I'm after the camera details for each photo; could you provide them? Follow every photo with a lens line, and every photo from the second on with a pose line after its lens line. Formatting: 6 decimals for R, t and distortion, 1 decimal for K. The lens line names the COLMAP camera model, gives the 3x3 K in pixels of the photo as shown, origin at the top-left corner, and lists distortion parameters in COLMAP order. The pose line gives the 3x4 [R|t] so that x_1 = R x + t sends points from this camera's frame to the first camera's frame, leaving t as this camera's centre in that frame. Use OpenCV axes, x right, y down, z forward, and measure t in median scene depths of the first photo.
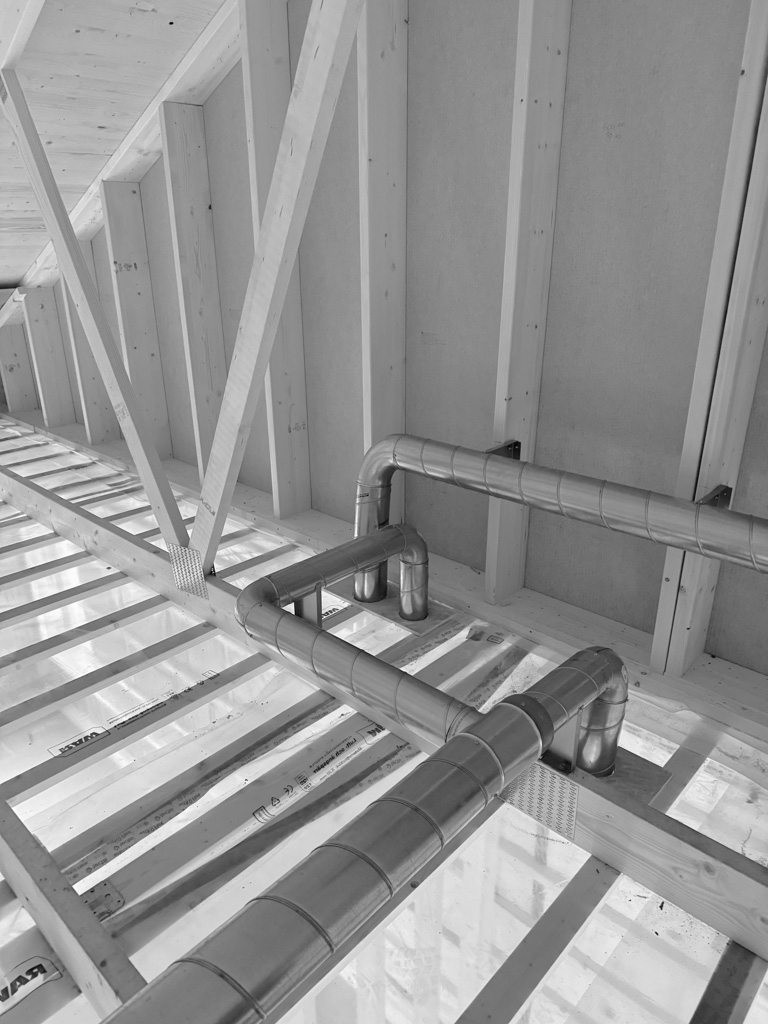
lens RADIAL K [[688.6, 0, 425.9], [0, 688.6, 506.8], [0, 0, 1]] dist [0.070949, -0.086380]
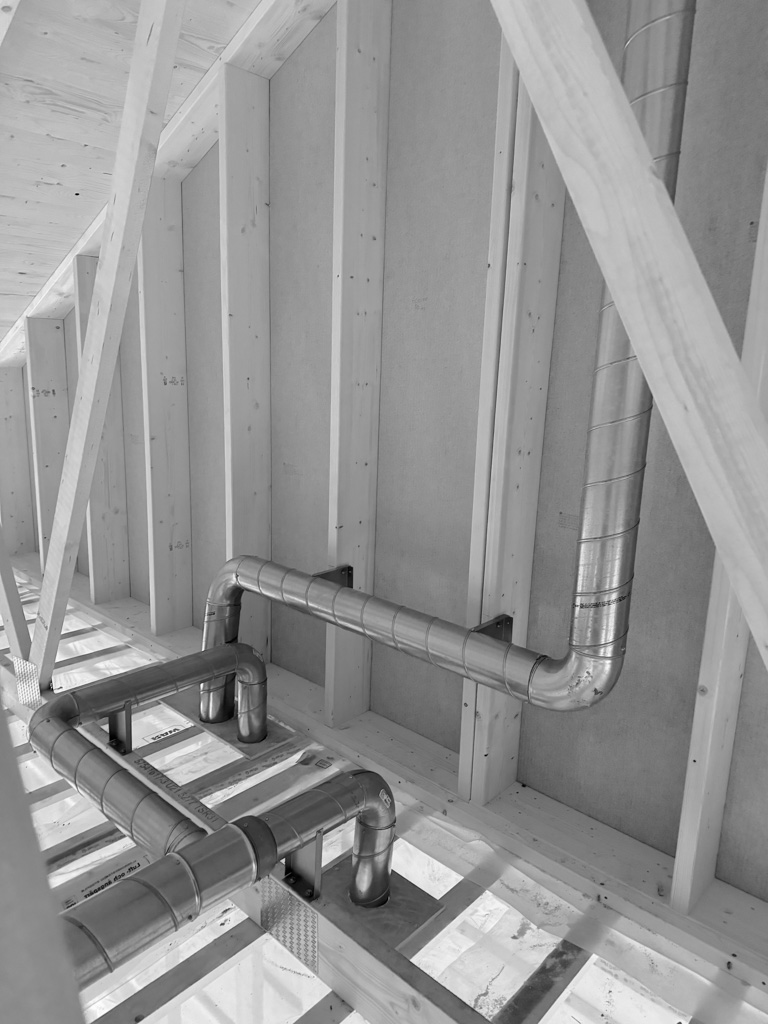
lens RADIAL K [[688.6, 0, 425.9], [0, 688.6, 506.8], [0, 0, 1]] dist [0.070949, -0.086380]
pose [[0.999163, 0.035498, 0.020343, 0.219491], [-0.031408, 0.984129, -0.174651, -0.003634], [-0.026220, 0.173866, 0.984420, -0.063023]]
